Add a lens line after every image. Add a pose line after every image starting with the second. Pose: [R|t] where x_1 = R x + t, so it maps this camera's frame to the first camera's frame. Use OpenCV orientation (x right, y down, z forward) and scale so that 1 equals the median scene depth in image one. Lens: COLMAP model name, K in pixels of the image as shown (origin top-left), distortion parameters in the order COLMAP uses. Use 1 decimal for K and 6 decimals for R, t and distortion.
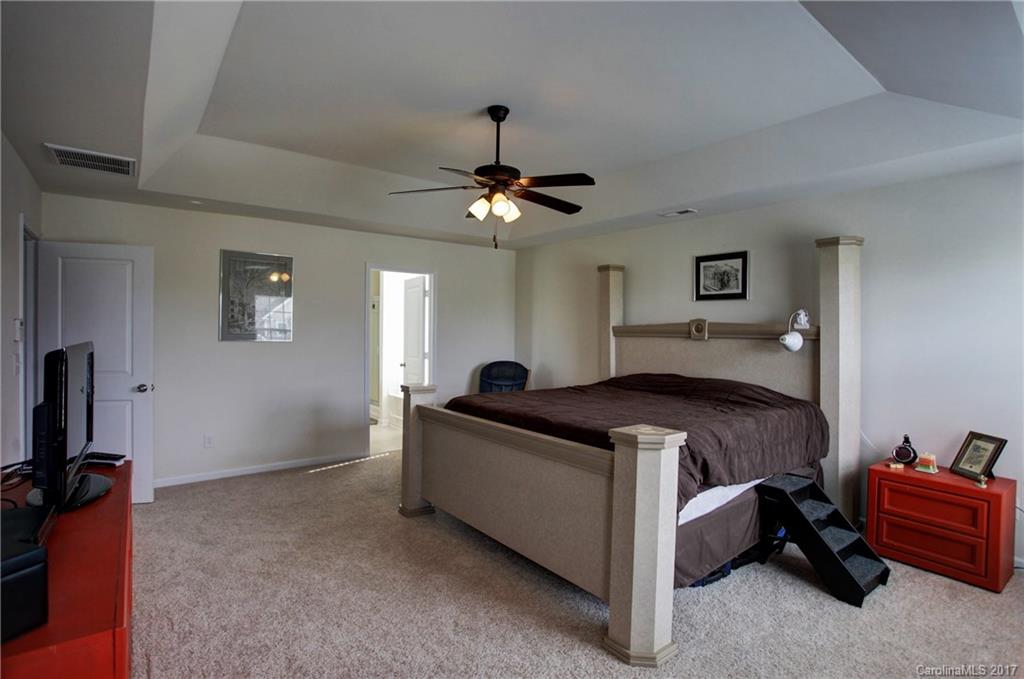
lens RADIAL K [[500.0, 0, 510.8], [0, 500.0, 334.0], [0, 0, 1]] dist [-0.067454, 0.021034]
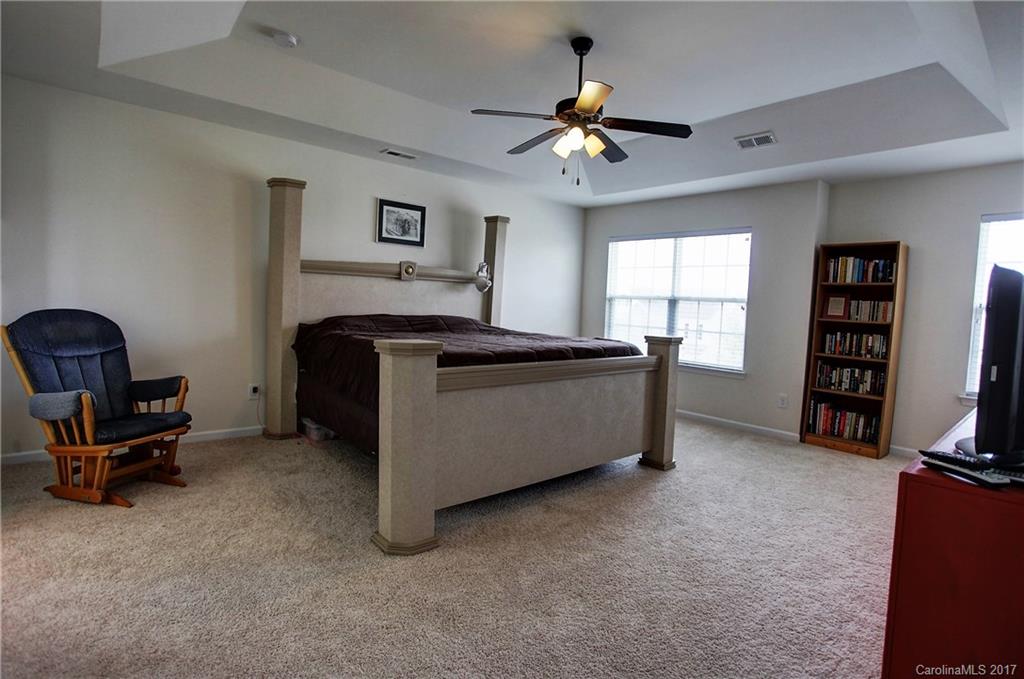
lens RADIAL K [[500.0, 0, 511.5], [0, 500.0, 335.1], [0, 0, 1]] dist [-0.067454, 0.021034]
pose [[-0.031990, -0.079695, 0.996306, -0.709114], [-0.034580, 0.996308, 0.078585, 0.036441], [-0.998890, -0.031939, -0.034628, 0.790390]]
